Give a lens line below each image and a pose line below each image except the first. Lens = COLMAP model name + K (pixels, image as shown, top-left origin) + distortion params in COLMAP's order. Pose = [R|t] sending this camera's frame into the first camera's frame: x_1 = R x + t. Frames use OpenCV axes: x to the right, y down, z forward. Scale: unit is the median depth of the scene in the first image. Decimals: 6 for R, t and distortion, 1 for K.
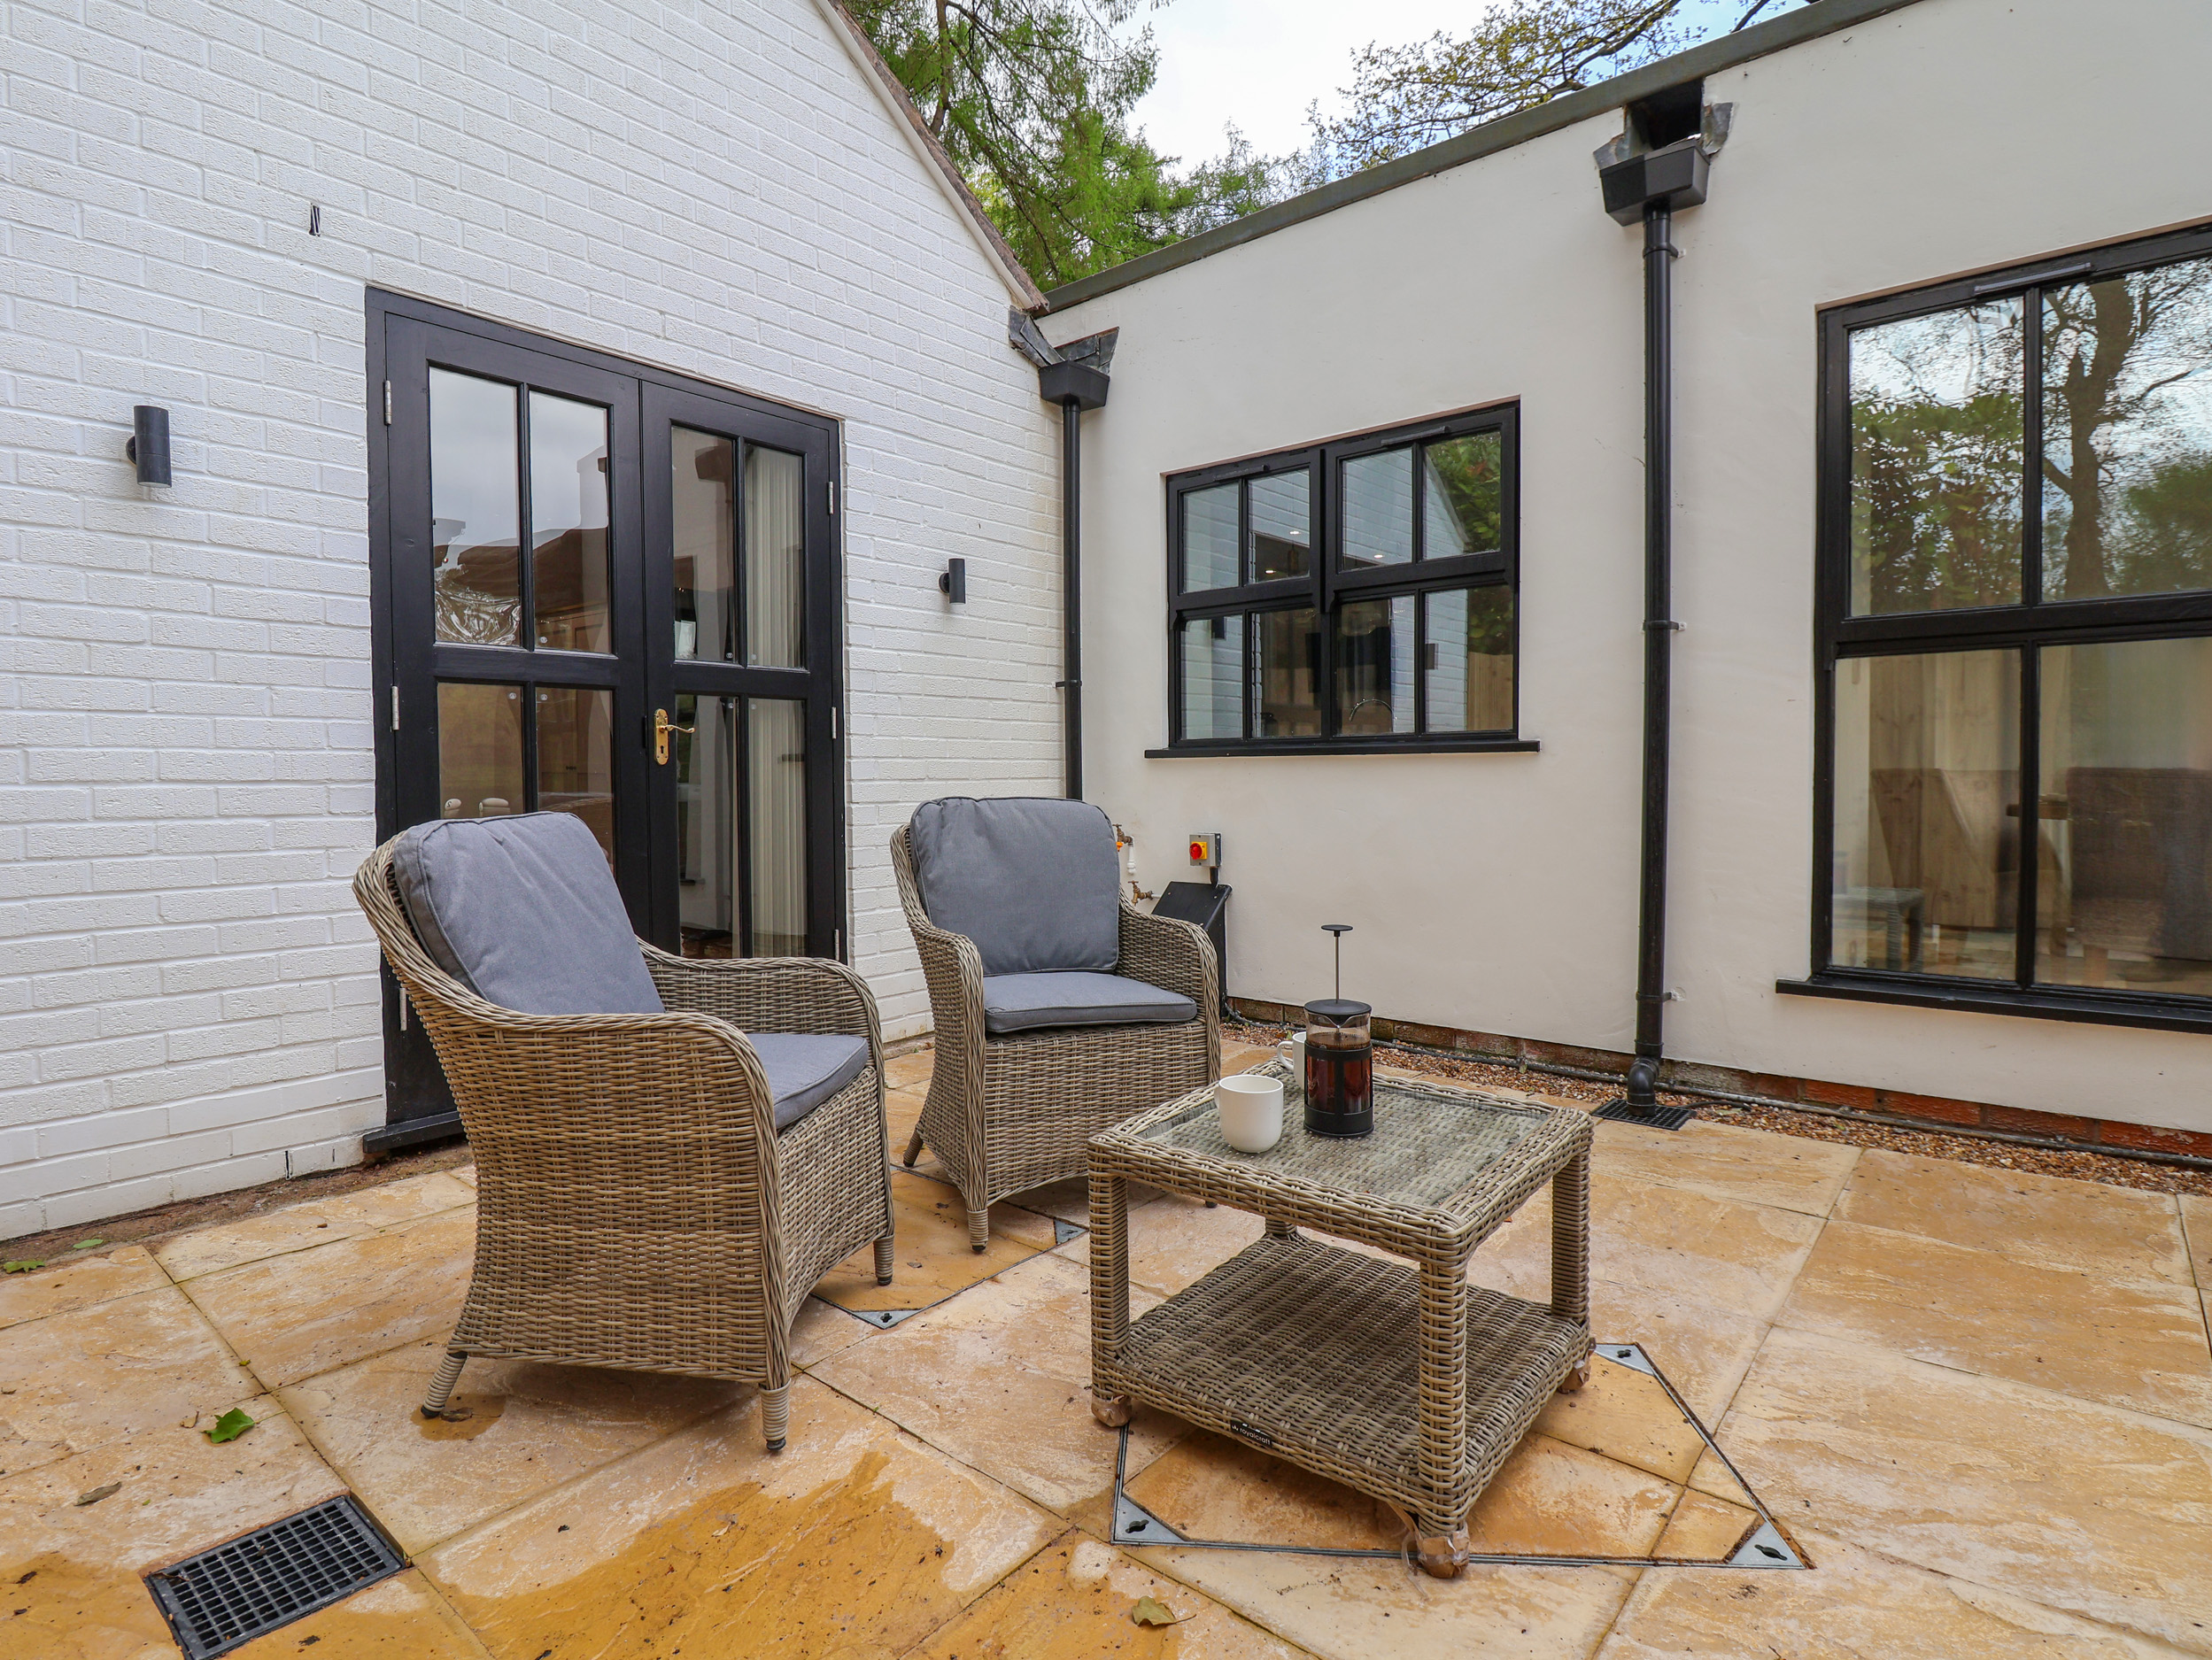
lens RADIAL K [[1143.5, 0, 1107.5], [0, 1143.5, 819.7], [0, 0, 1]] dist [-0.018274, -0.001494]
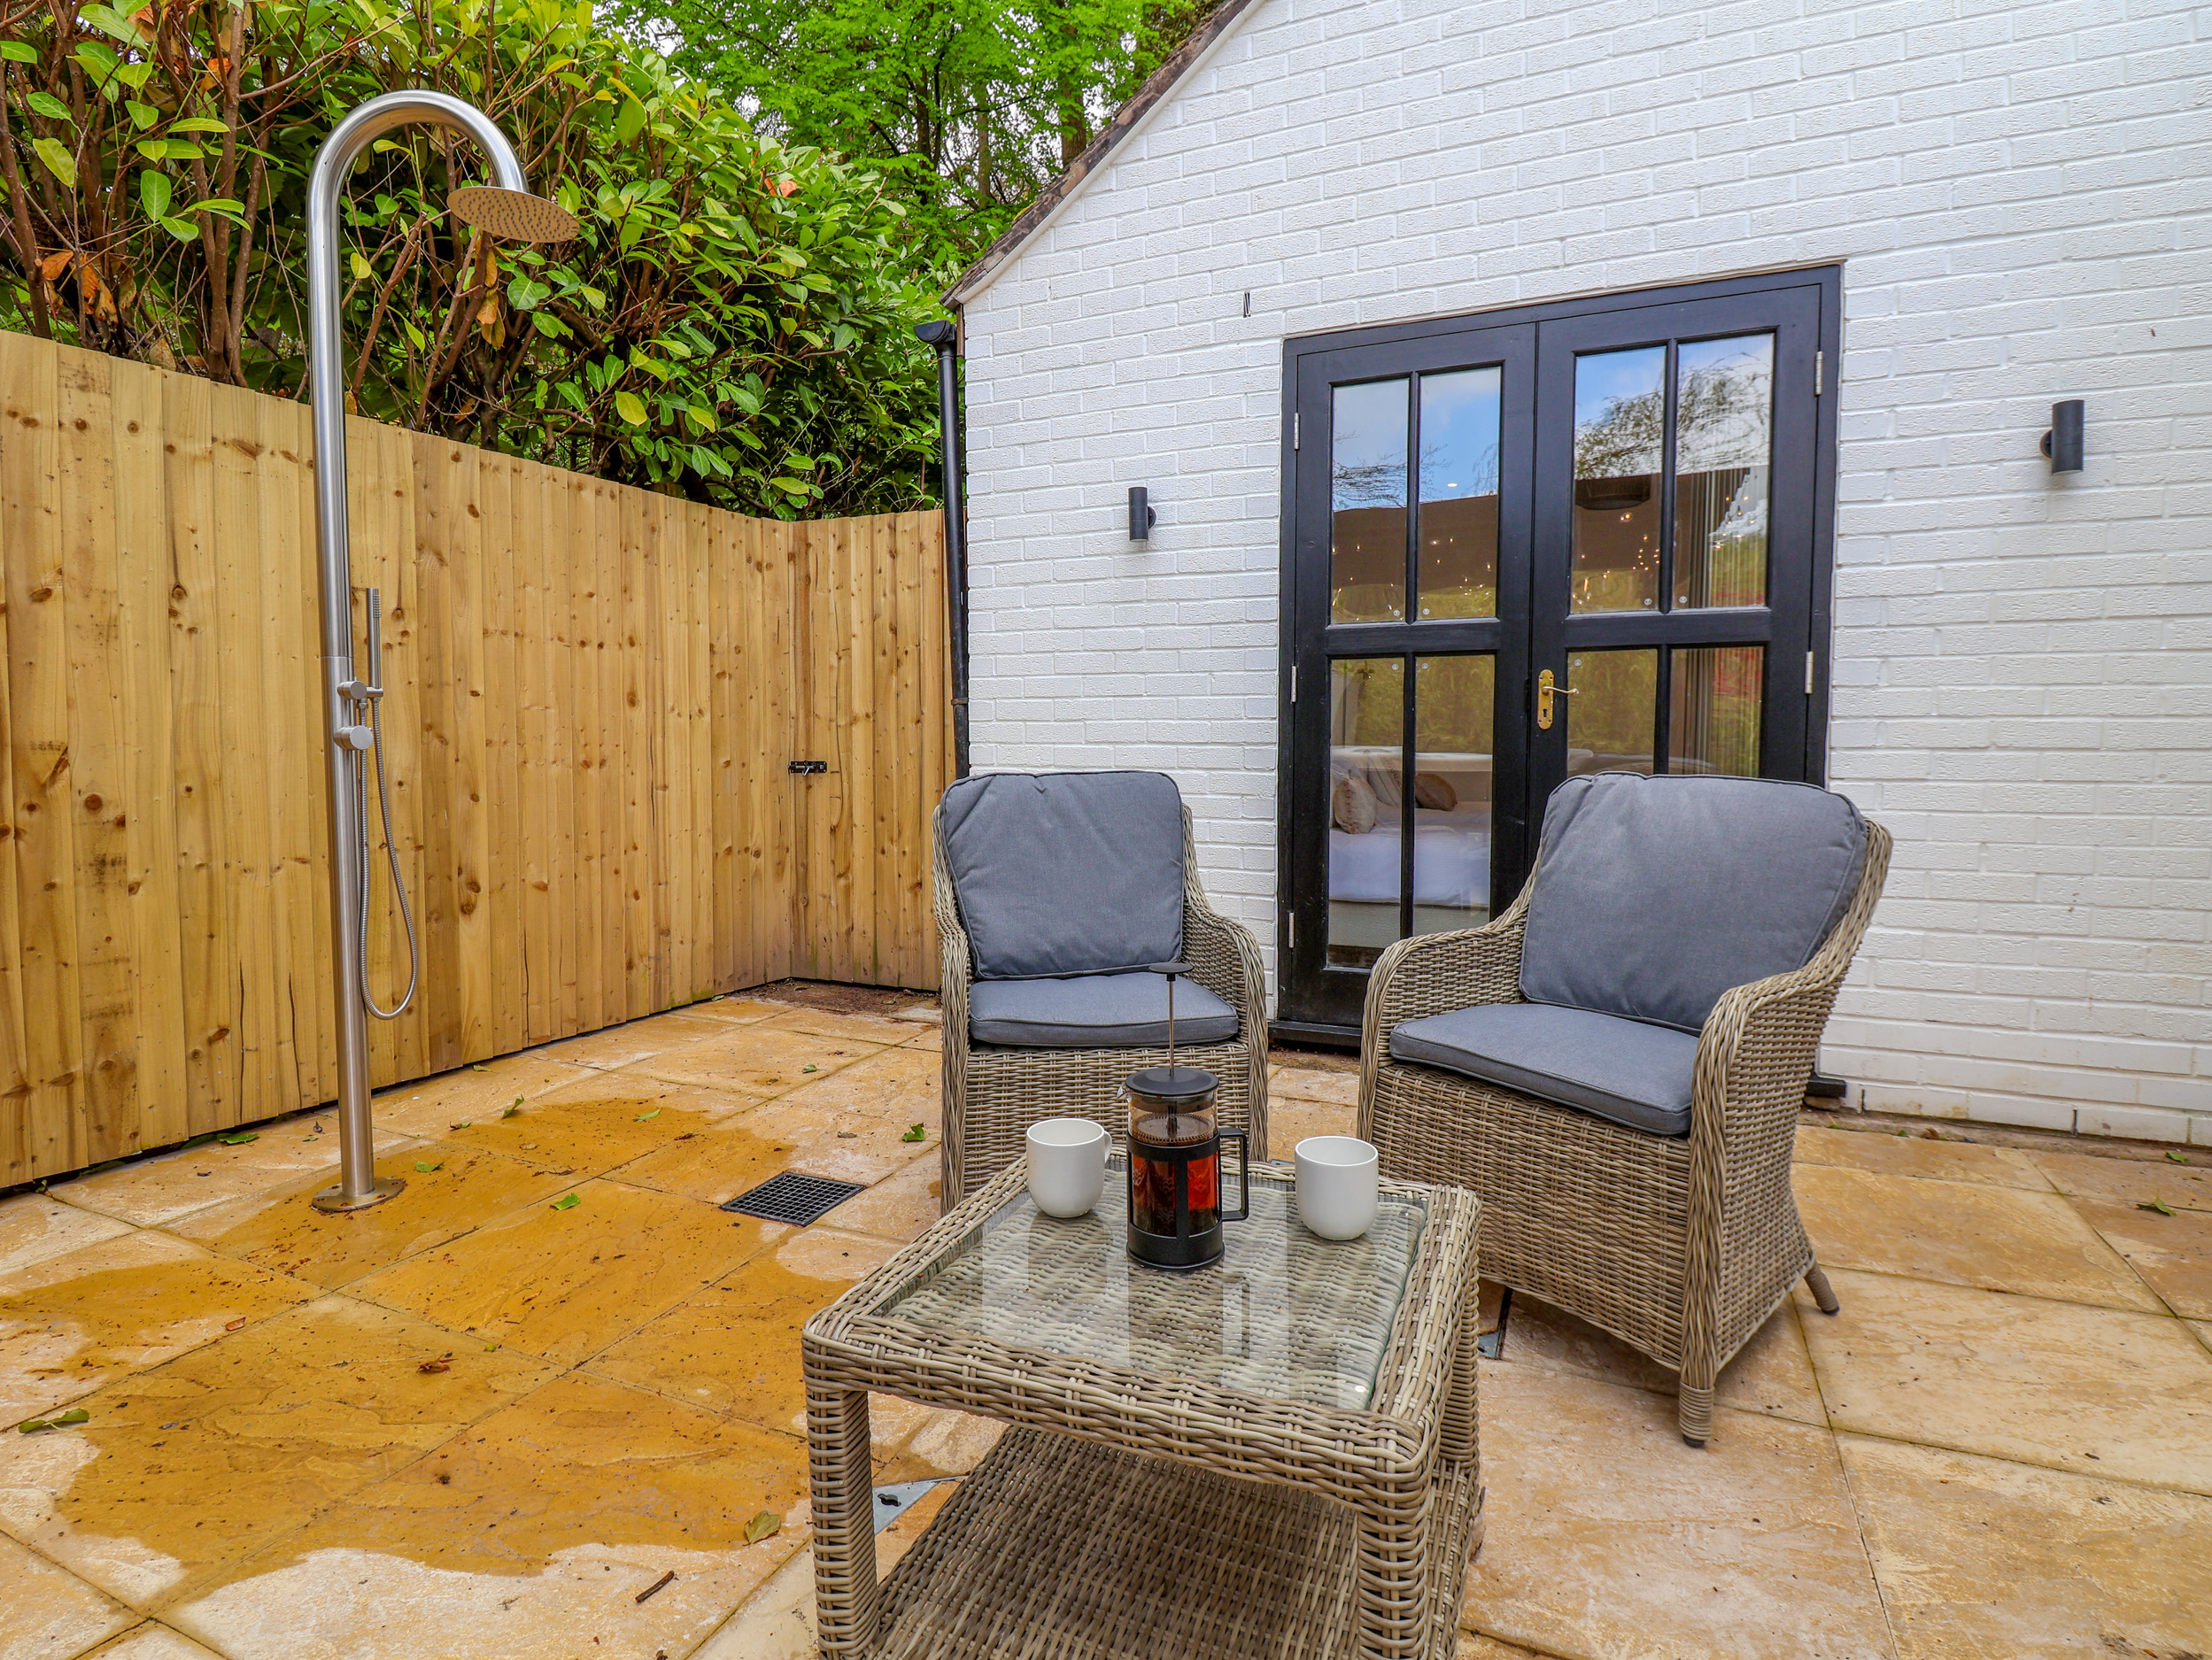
lens RADIAL K [[1143.5, 0, 1105.9], [0, 1143.5, 828.9], [0, 0, 1]] dist [-0.018274, -0.001494]
pose [[0.272260, 0.078138, -0.959046, 0.463861], [-0.040314, 0.996749, 0.069765, -0.018763], [0.961379, 0.019669, 0.274525, 0.430442]]
